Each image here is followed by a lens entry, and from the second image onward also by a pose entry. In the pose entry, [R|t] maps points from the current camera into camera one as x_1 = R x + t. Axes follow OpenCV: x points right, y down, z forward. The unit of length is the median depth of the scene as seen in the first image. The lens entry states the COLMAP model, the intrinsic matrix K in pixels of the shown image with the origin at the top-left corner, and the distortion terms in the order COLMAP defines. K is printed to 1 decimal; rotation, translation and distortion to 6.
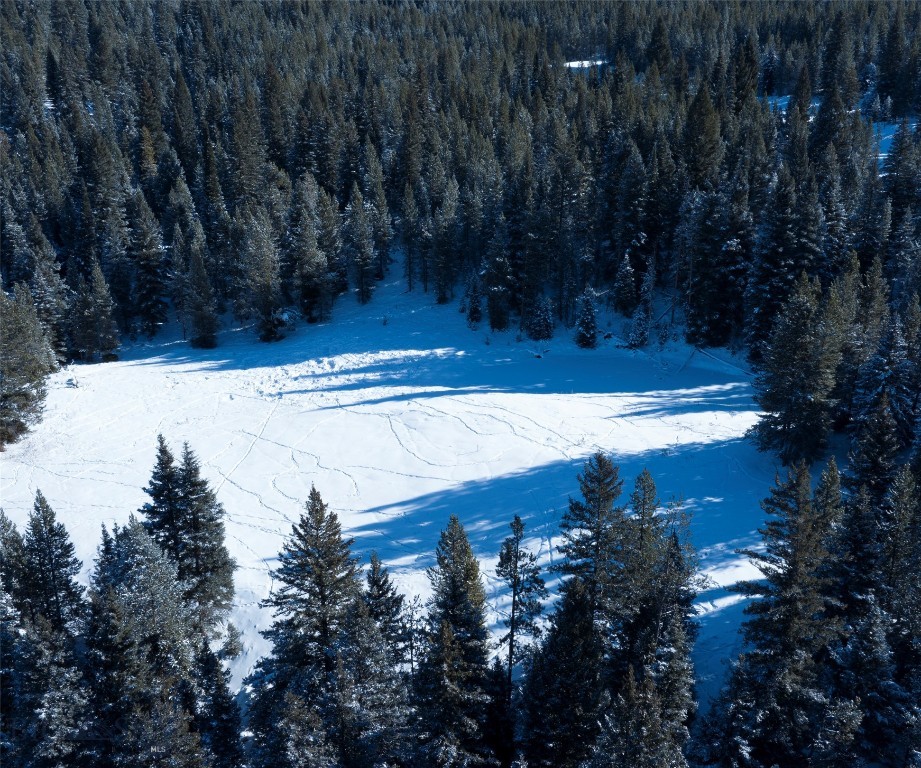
lens RADIAL K [[942.8, 0, 460.7], [0, 942.8, 382.2], [0, 0, 1]] dist [-0.023828, 0.000000]
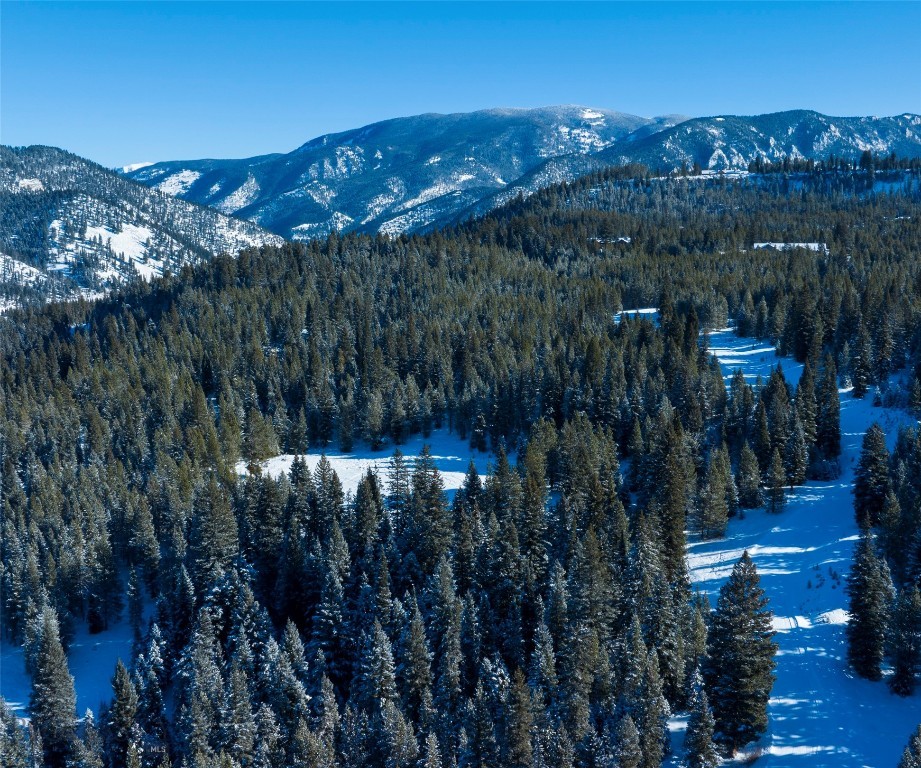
lens RADIAL K [[942.8, 0, 462.0], [0, 942.8, 388.6], [0, 0, 1]] dist [-0.023828, 0.000000]
pose [[0.963844, 0.039344, -0.263545, 0.529600], [-0.094022, 0.975640, -0.198209, 0.218131], [0.249327, 0.215821, 0.944064, -0.959439]]
